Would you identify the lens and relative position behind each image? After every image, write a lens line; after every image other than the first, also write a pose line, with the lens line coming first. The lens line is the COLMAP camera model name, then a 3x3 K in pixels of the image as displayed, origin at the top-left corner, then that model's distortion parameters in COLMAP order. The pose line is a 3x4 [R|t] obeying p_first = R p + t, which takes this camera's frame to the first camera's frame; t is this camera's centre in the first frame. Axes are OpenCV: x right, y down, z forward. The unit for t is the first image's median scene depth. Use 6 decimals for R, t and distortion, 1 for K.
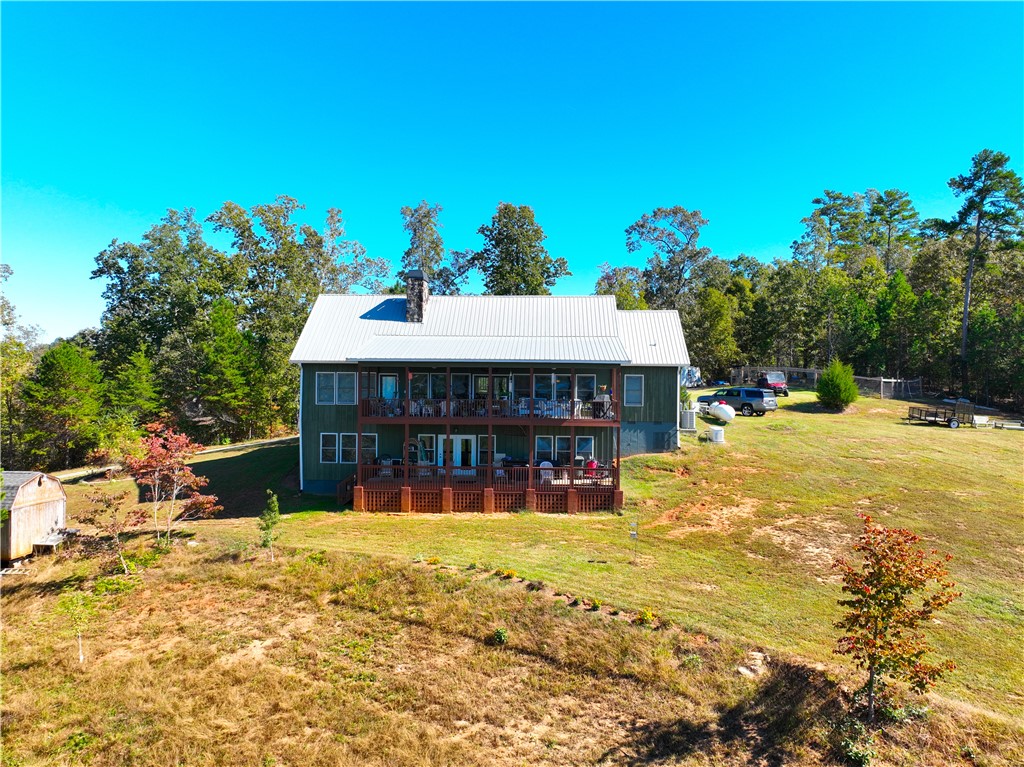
lens RADIAL K [[738.8, 0, 521.1], [0, 738.8, 384.2], [0, 0, 1]] dist [0.002917, 0.004558]
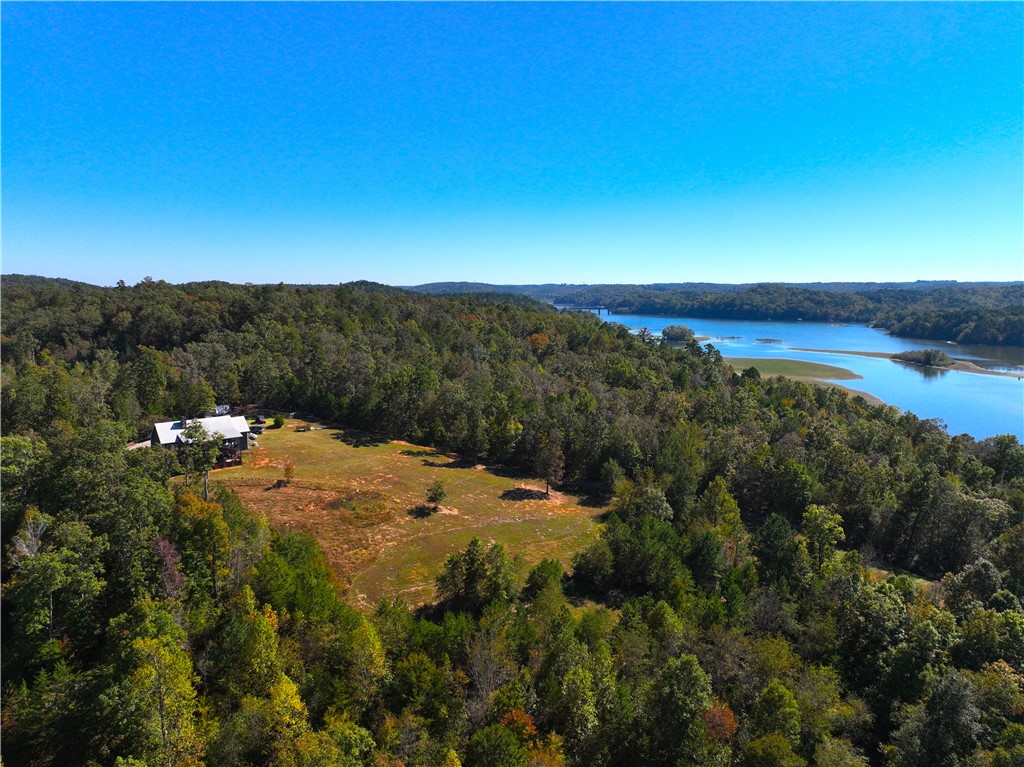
lens RADIAL K [[738.8, 0, 521.1], [0, 738.8, 384.2], [0, 0, 1]] dist [0.002917, 0.004558]
pose [[0.740014, -0.099965, 0.665122, -1.800516], [0.013330, 0.990879, 0.134094, -1.051737], [-0.672460, -0.090366, 0.734596, -4.053740]]
